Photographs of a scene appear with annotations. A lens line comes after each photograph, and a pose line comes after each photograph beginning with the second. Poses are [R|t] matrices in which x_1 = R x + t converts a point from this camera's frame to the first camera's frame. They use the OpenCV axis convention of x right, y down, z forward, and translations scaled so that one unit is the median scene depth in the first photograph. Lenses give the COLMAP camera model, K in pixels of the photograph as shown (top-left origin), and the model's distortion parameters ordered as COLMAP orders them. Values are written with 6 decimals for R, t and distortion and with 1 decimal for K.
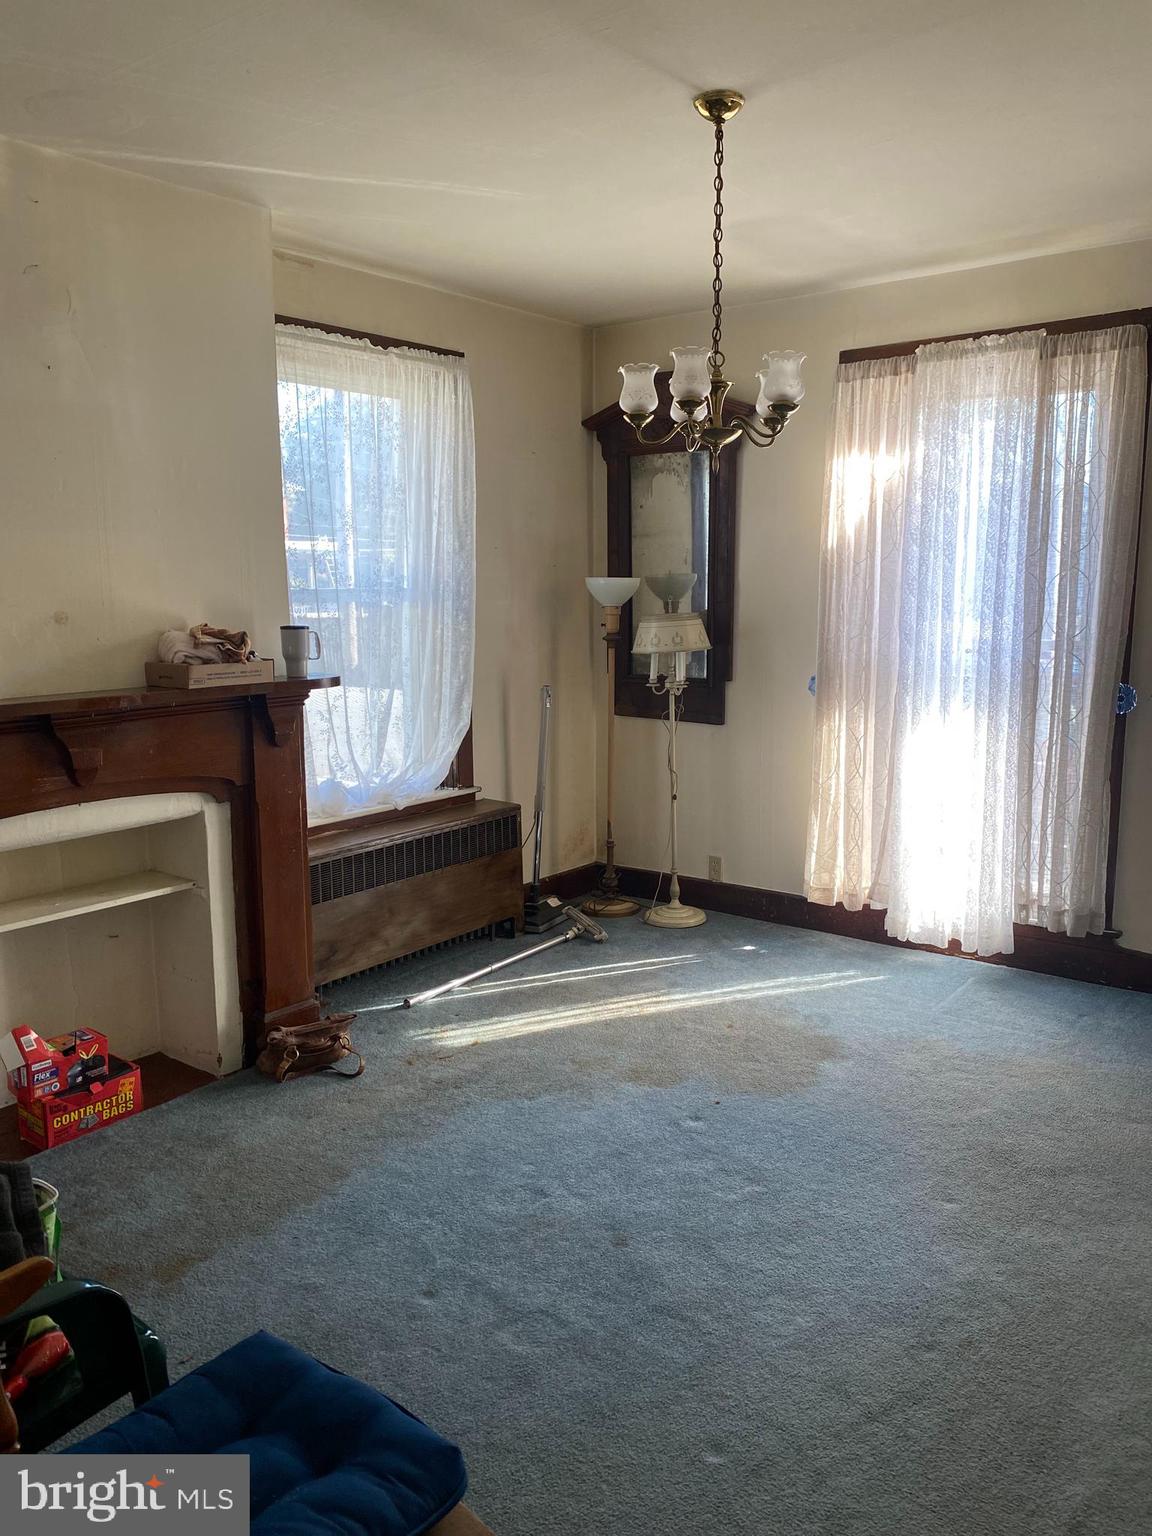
lens RADIAL K [[1172.5, 0, 576.0], [0, 1172.5, 768.0], [0, 0, 1]] dist [-0.034106, -0.001681]
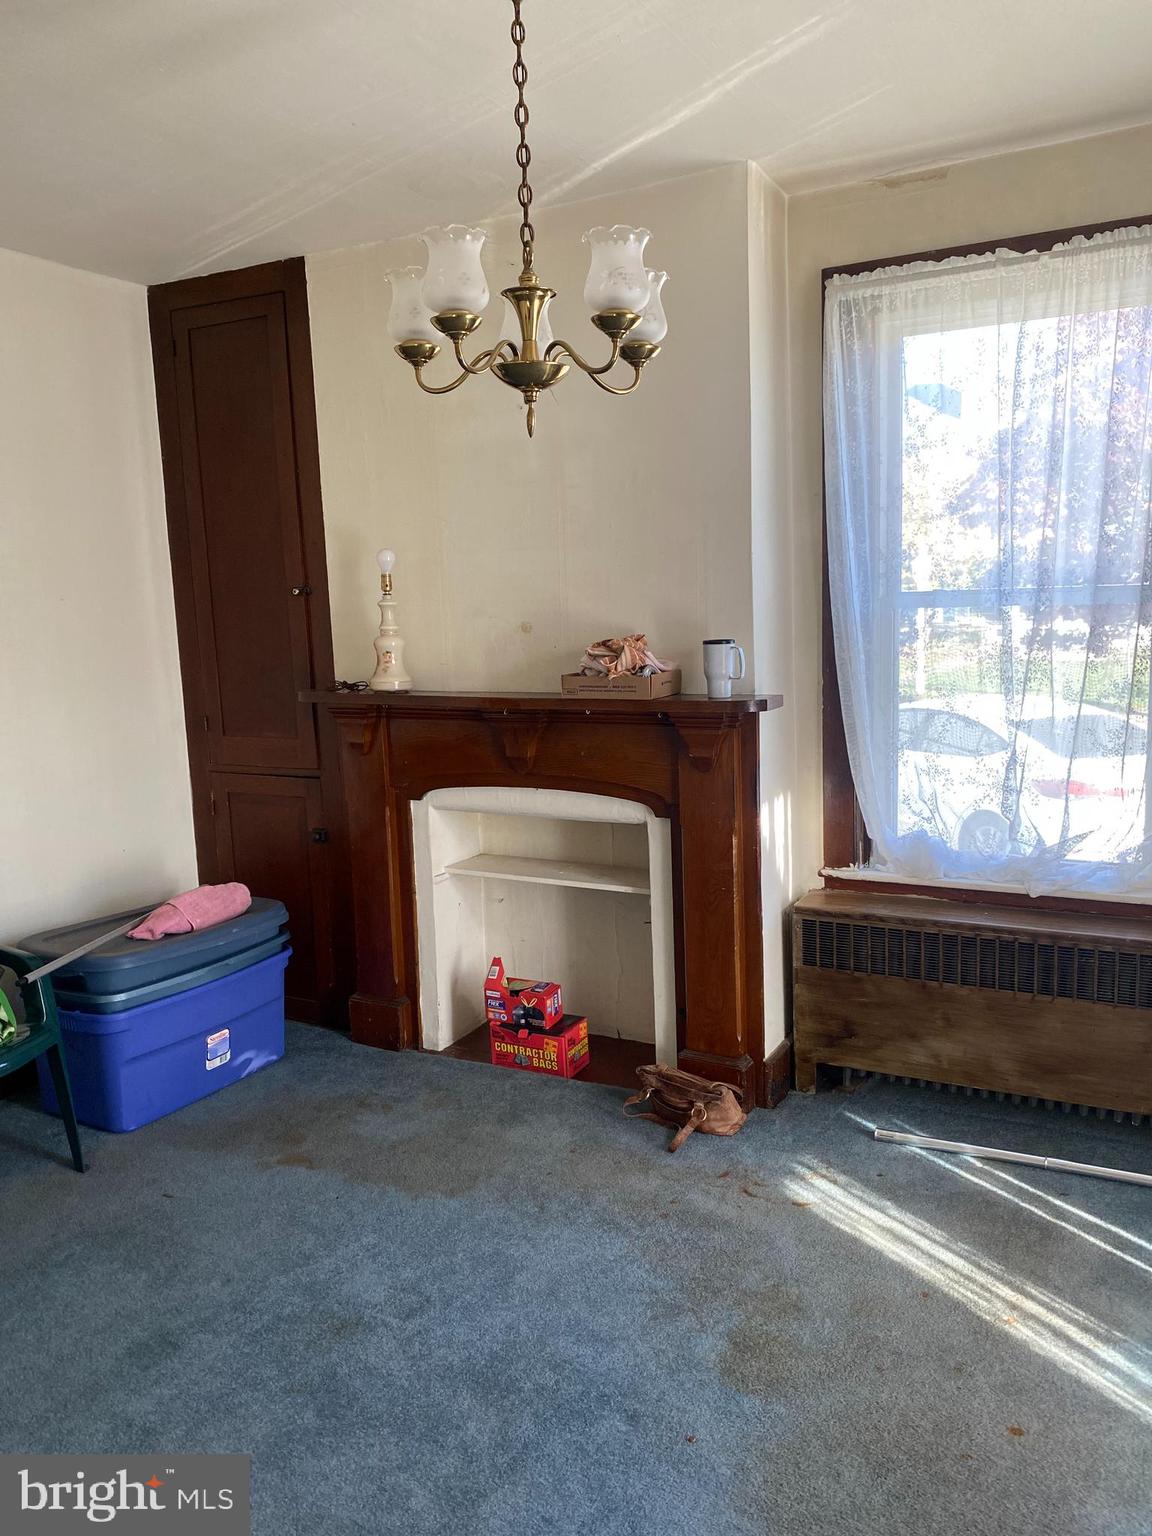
lens RADIAL K [[1176.9, 0, 573.9], [0, 1176.9, 755.8], [0, 0, 1]] dist [0.100758, -0.122675]
pose [[0.177359, 0.148133, -0.972934, 0.569842], [-0.124376, 0.984054, 0.127153, -0.123567], [0.976255, 0.098458, 0.192955, 0.652056]]
